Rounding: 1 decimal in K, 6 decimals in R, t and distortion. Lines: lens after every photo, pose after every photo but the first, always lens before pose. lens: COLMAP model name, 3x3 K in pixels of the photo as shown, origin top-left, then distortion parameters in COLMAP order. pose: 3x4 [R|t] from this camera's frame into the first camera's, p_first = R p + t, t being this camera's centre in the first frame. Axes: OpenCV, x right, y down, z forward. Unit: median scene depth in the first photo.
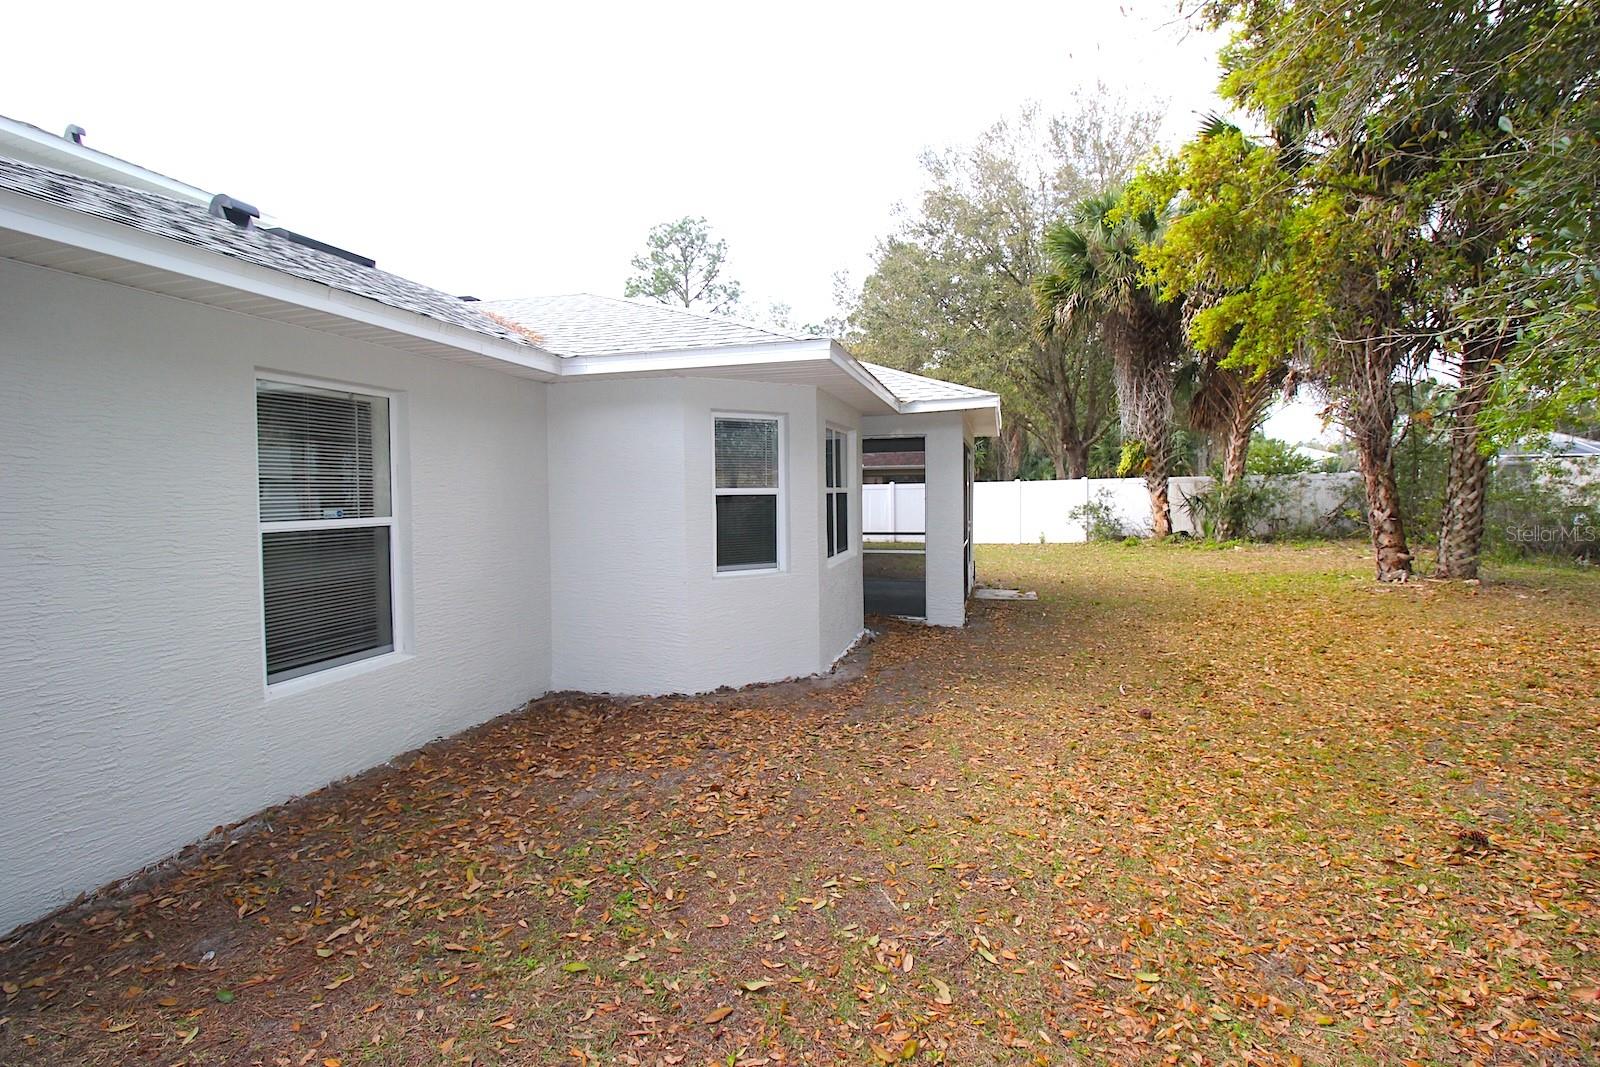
lens RADIAL K [[750.8, 0, 799.0], [0, 750.8, 529.7], [0, 0, 1]] dist [-0.002560, -0.000208]
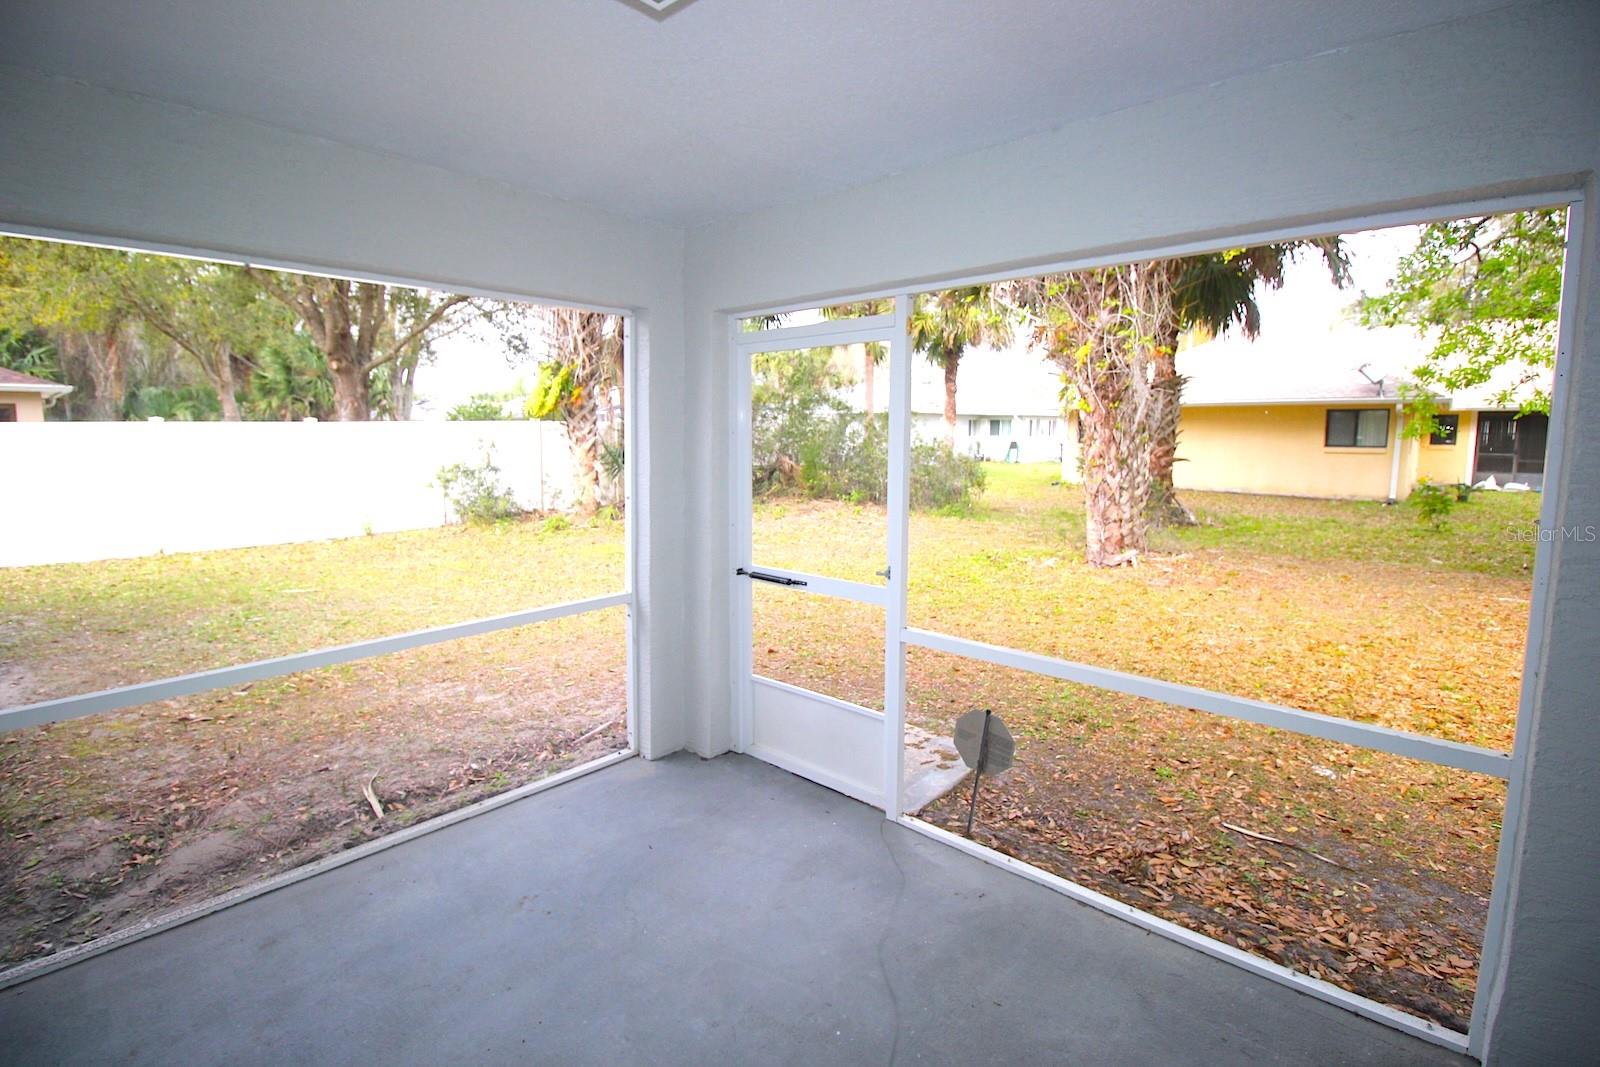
lens RADIAL K [[750.8, 0, 798.0], [0, 750.8, 526.7], [0, 0, 1]] dist [-0.002560, -0.000208]
pose [[0.465998, -0.100481, 0.879062, -0.023323], [0.038546, 0.994893, 0.093287, -0.029595], [-0.883946, -0.009587, 0.467491, 0.482704]]
